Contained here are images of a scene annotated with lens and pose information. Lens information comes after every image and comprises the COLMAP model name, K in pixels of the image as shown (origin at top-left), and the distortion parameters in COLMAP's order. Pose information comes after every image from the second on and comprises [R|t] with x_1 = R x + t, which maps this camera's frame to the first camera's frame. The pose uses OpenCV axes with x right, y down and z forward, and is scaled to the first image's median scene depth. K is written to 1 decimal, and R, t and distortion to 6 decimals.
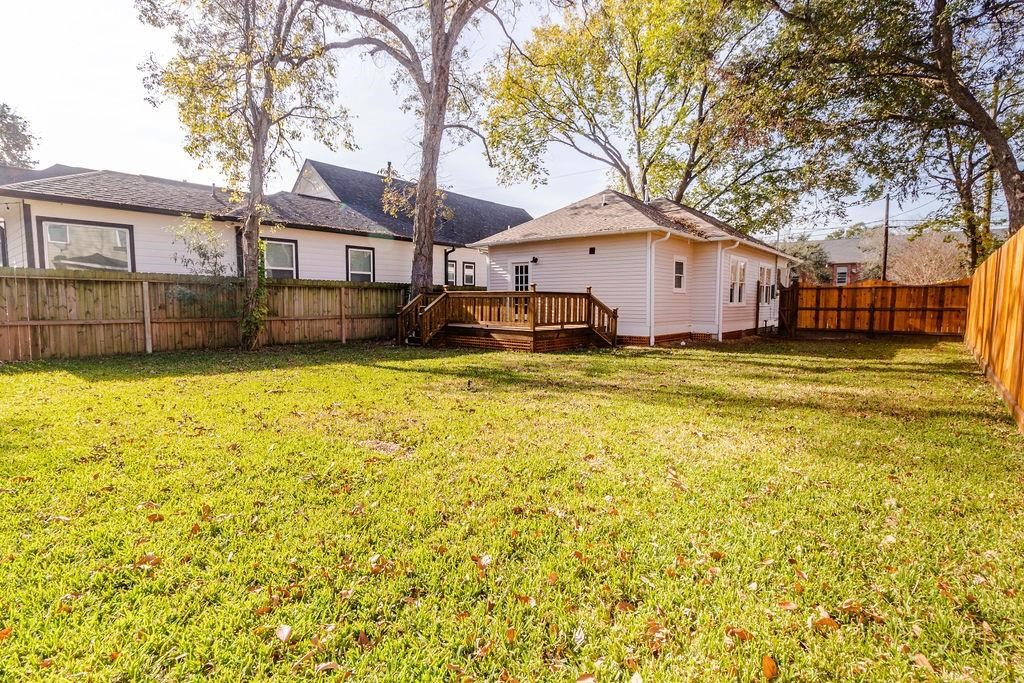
lens RADIAL K [[507.4, 0, 511.3], [0, 507.4, 342.6], [0, 0, 1]] dist [0.001513, -0.000142]
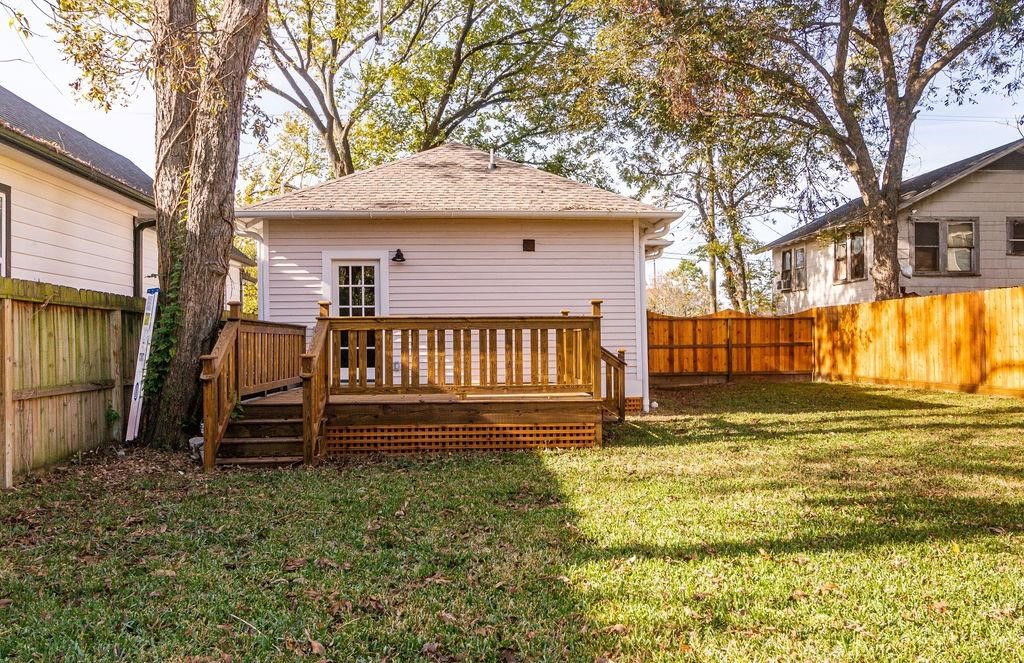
lens RADIAL K [[733.5, 0, 512.8], [0, 733.5, 333.6], [0, 0, 1]] dist [0.012391, 0.001757]
pose [[0.723804, -0.004378, 0.689992, -0.348519], [0.068540, 0.995490, -0.065582, -0.033060], [-0.686593, 0.094760, 0.720840, 0.406056]]
